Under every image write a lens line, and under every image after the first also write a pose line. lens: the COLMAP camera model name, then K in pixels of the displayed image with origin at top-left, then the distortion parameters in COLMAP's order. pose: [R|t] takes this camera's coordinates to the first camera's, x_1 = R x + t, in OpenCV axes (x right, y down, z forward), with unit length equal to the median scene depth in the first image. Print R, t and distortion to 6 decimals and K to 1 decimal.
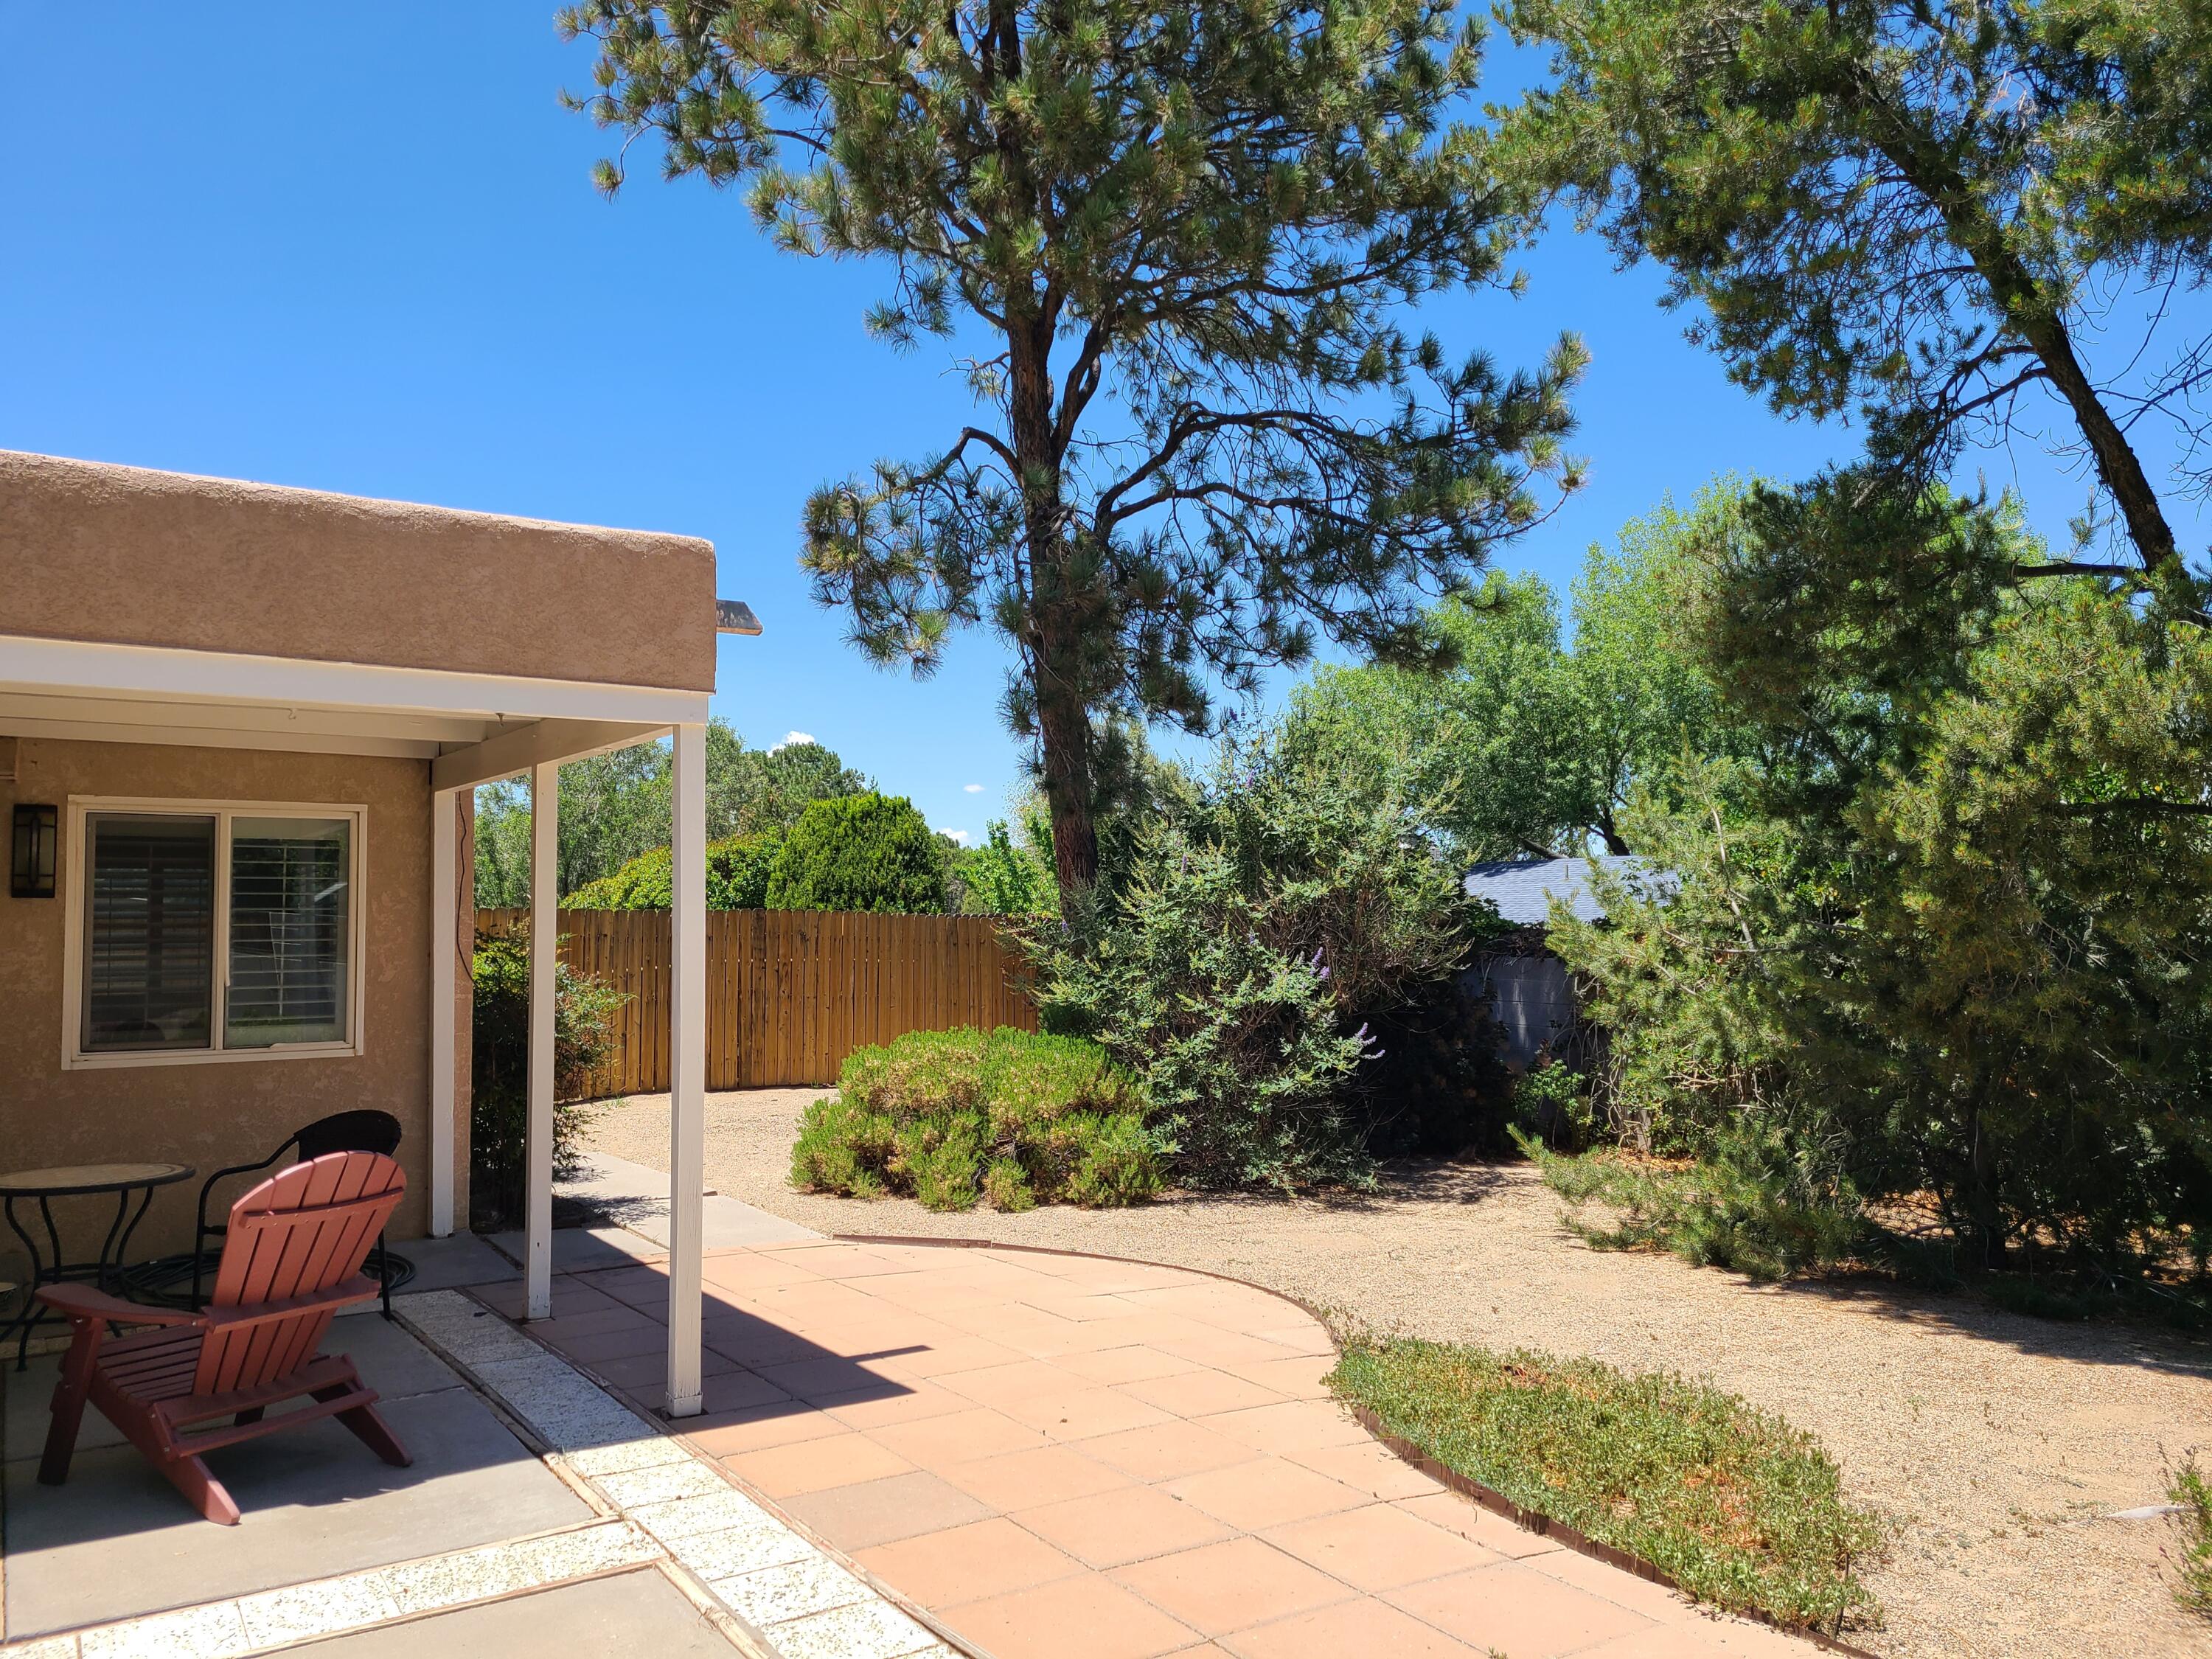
lens RADIAL K [[1656.9, 0, 1101.0], [0, 1656.9, 839.3], [0, 0, 1]] dist [0.063946, -0.050450]
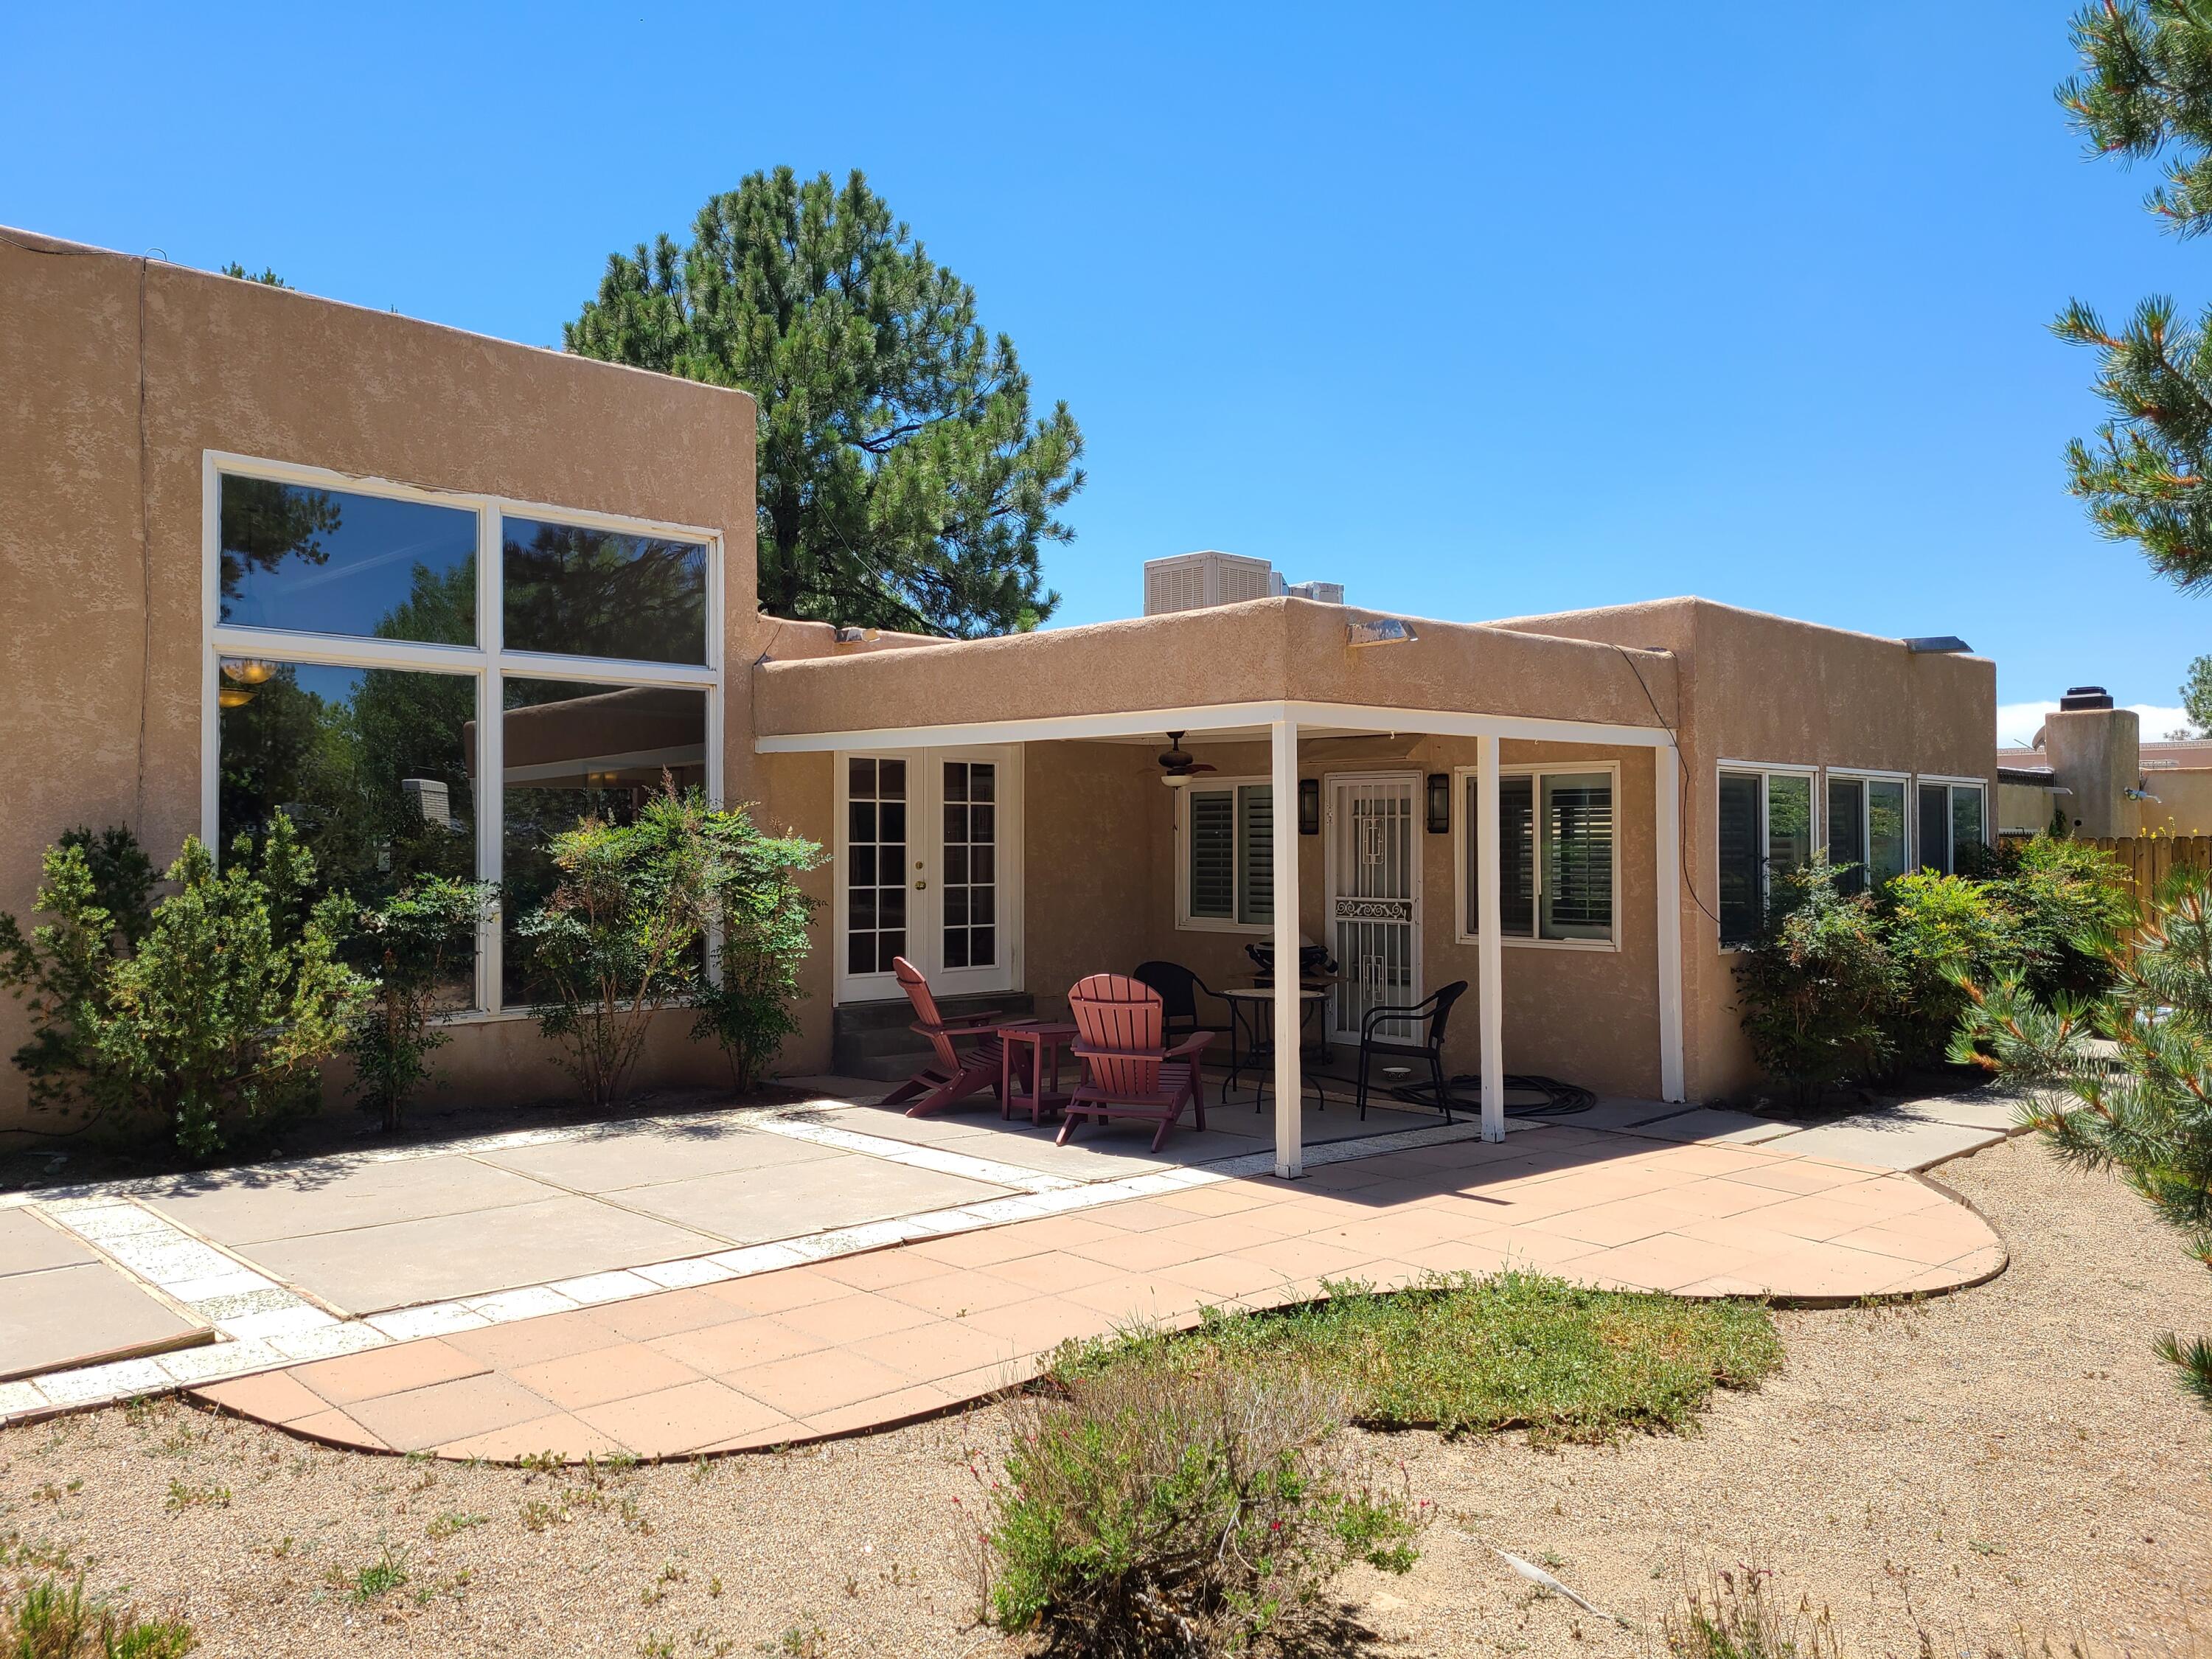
lens RADIAL K [[1656.9, 0, 1075.4], [0, 1656.9, 821.2], [0, 0, 1]] dist [0.063946, -0.050450]
pose [[0.178410, -0.008493, -0.983920, 0.790295], [0.046743, 0.998907, -0.000147, 0.007452], [0.982845, -0.045966, 0.178612, 0.363123]]
